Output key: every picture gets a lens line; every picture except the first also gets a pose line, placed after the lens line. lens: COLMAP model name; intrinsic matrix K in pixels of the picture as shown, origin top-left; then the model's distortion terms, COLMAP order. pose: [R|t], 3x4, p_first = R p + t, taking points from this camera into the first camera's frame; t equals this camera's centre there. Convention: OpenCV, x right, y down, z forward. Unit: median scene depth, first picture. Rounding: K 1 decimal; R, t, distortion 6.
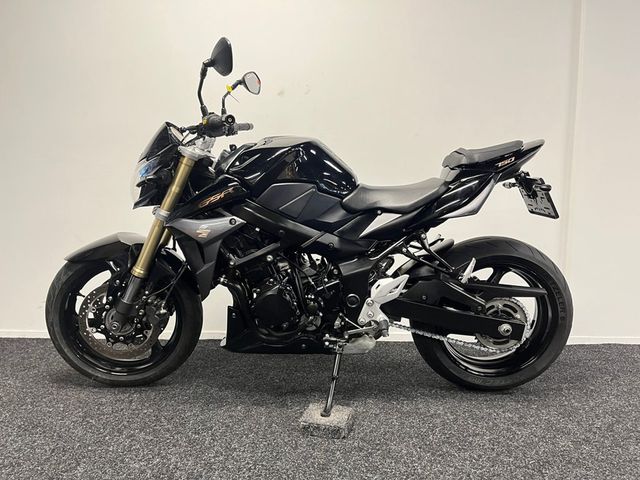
lens RADIAL K [[482.7, 0, 320.5], [0, 482.7, 238.3], [0, 0, 1]] dist [0.001860, -0.043321]
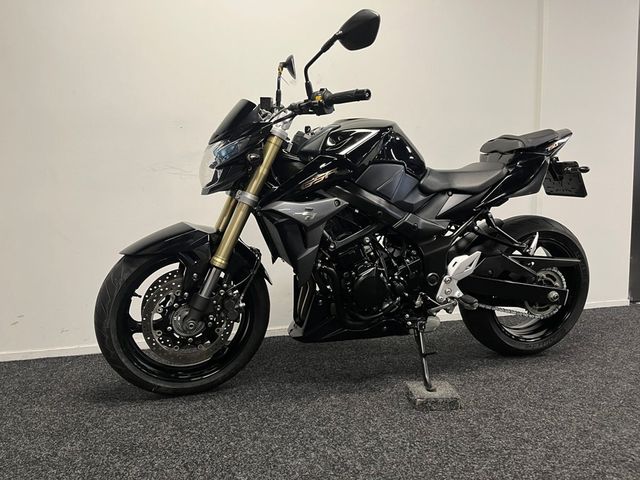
lens RADIAL K [[482.7, 0, 321.7], [0, 482.7, 238.6], [0, 0, 1]] dist [0.001860, -0.043321]
pose [[0.957471, -0.040361, 0.285694, -0.446850], [0.042731, 0.999084, -0.002063, 0.034092], [-0.285349, 0.014183, 0.958319, 0.074082]]
